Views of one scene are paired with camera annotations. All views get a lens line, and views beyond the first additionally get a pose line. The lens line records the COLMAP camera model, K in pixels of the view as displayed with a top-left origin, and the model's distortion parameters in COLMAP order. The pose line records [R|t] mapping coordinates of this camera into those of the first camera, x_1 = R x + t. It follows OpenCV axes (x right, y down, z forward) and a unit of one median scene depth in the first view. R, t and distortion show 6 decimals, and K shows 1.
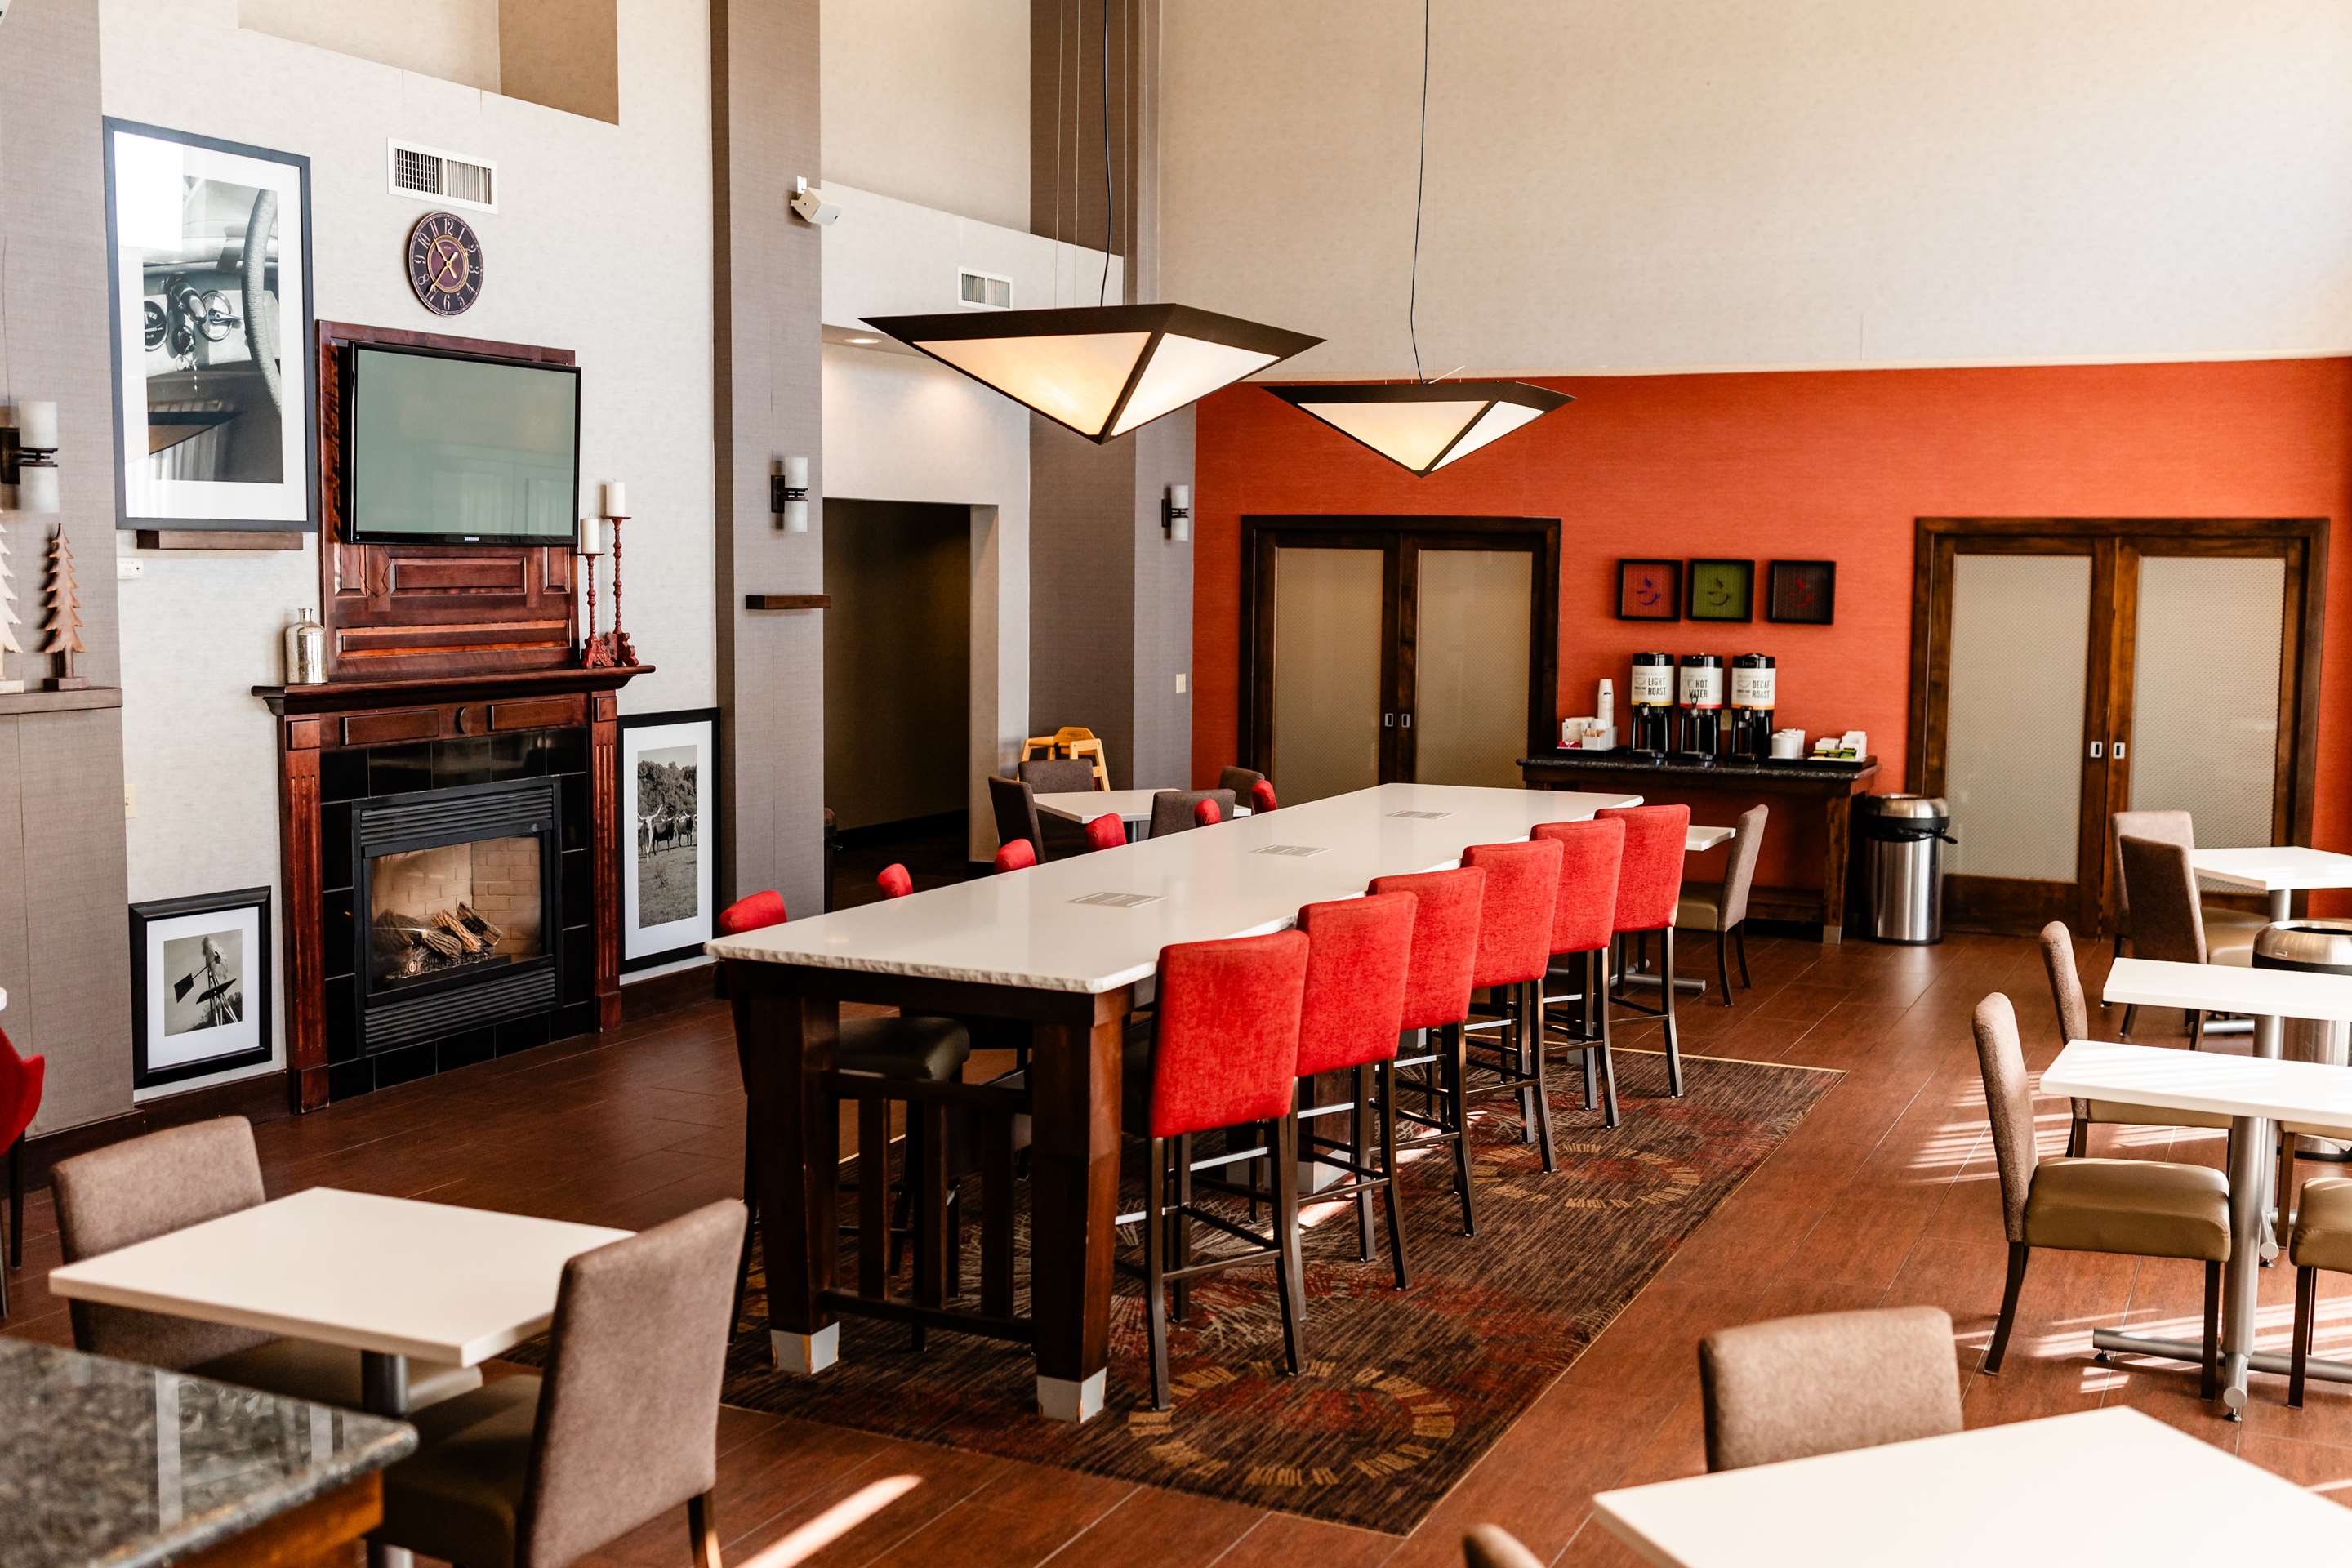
lens RADIAL K [[2275.5, 0, 1180.4], [0, 2275.5, 778.0], [0, 0, 1]] dist [0.006219, 0.000000]
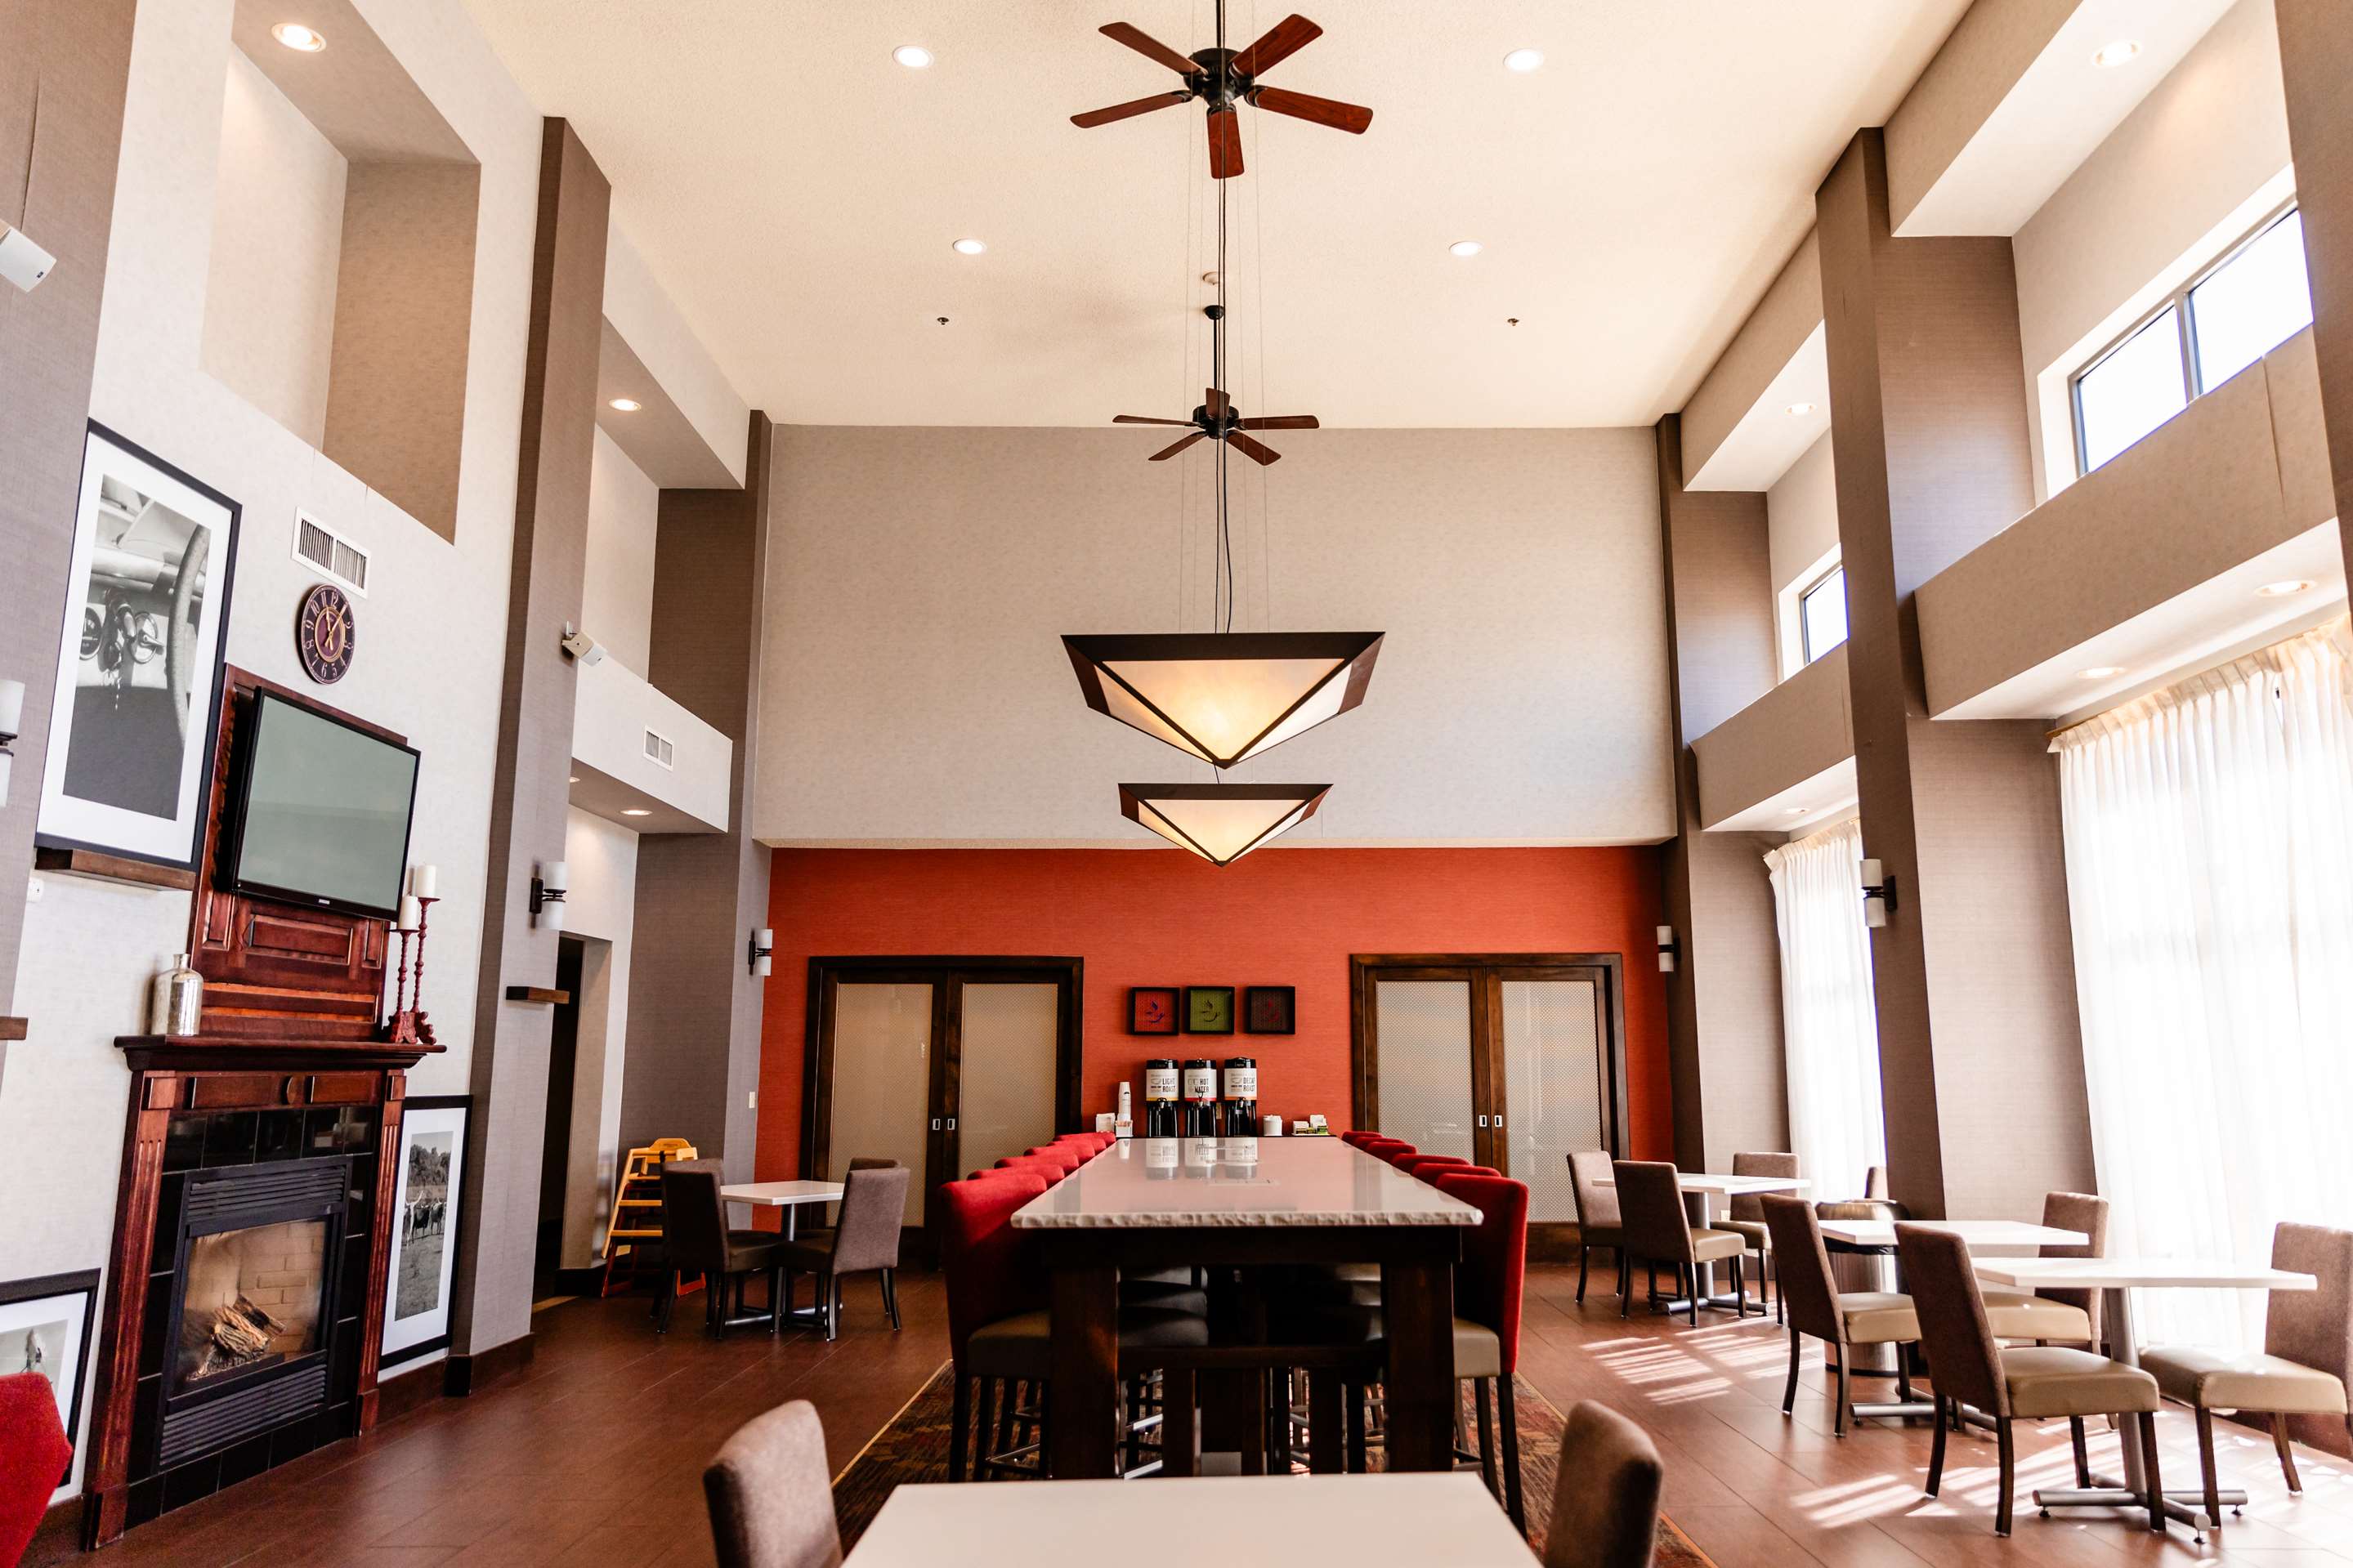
lens RADIAL K [[1663.9, 0, 1175.7], [0, 1663.9, 775.7], [0, 0, 1]] dist [0.019329, -0.009073]
pose [[0.904210, 0.062115, 0.422547, -0.277973], [0.054087, 0.964747, -0.257560, 0.047694], [-0.423649, 0.255743, 0.868975, 0.192373]]
